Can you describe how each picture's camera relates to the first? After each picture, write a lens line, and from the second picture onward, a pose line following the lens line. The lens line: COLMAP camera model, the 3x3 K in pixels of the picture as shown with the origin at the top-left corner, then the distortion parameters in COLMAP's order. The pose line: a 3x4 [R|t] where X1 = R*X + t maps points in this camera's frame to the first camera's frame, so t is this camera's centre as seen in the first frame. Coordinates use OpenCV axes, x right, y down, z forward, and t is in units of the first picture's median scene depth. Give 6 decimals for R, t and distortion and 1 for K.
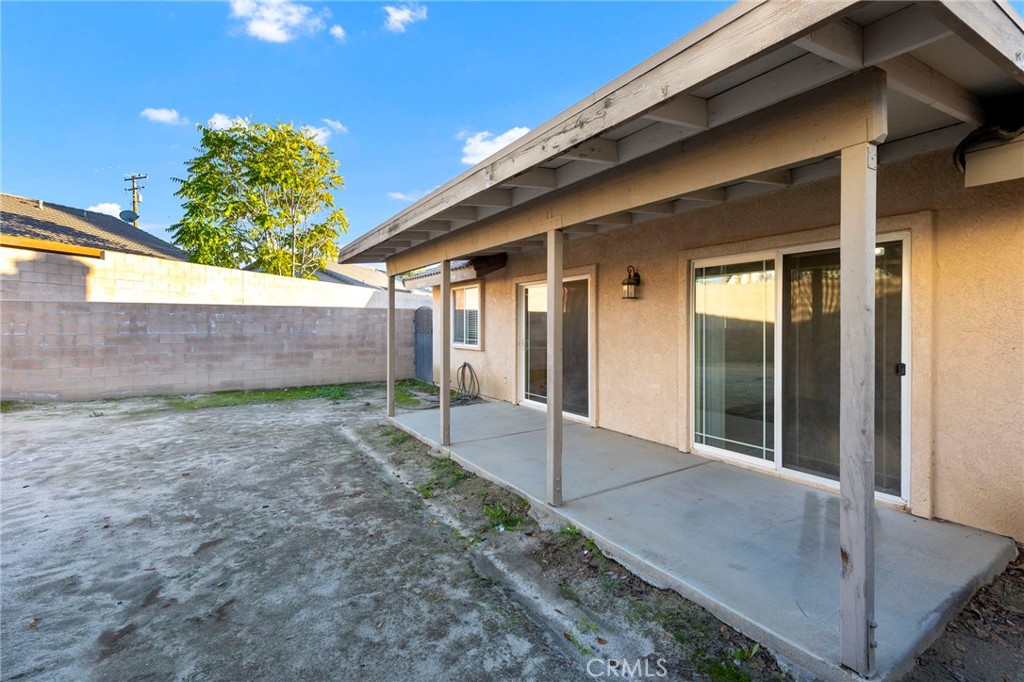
lens RADIAL K [[438.3, 0, 520.7], [0, 438.3, 333.9], [0, 0, 1]] dist [-0.000786, -0.000170]
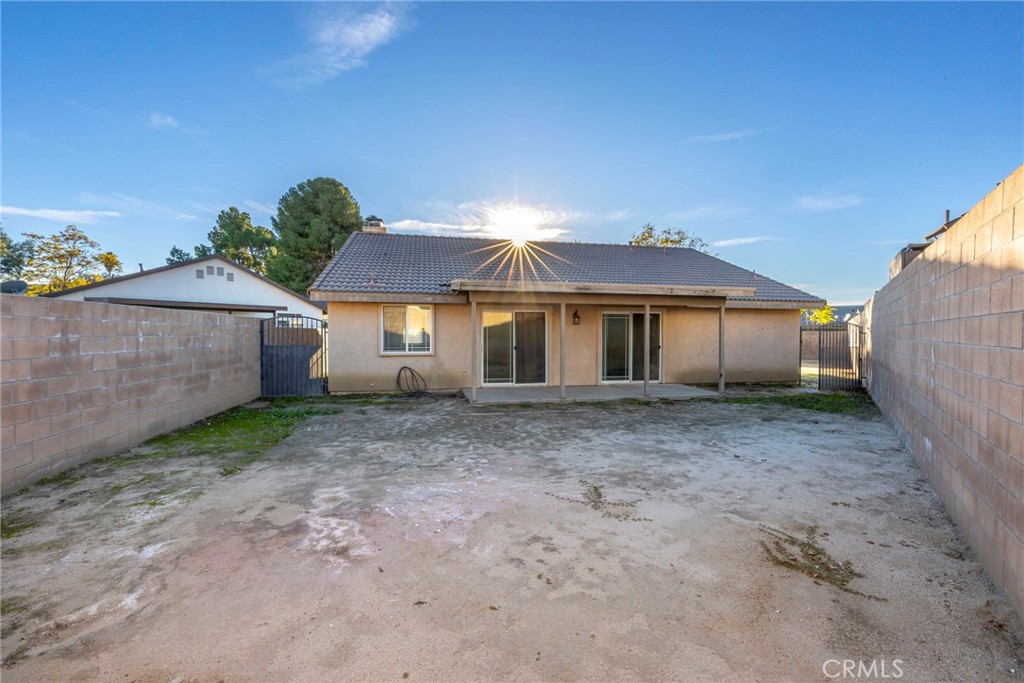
lens RADIAL K [[457.8, 0, 512.0], [0, 457.8, 341.5], [0, 0, 1]] dist [-0.006607, -0.000118]
pose [[0.362369, -0.019023, 0.931841, -1.251792], [0.019272, 0.999731, 0.012915, -0.015501], [-0.931836, 0.013279, 0.362638, 0.276079]]
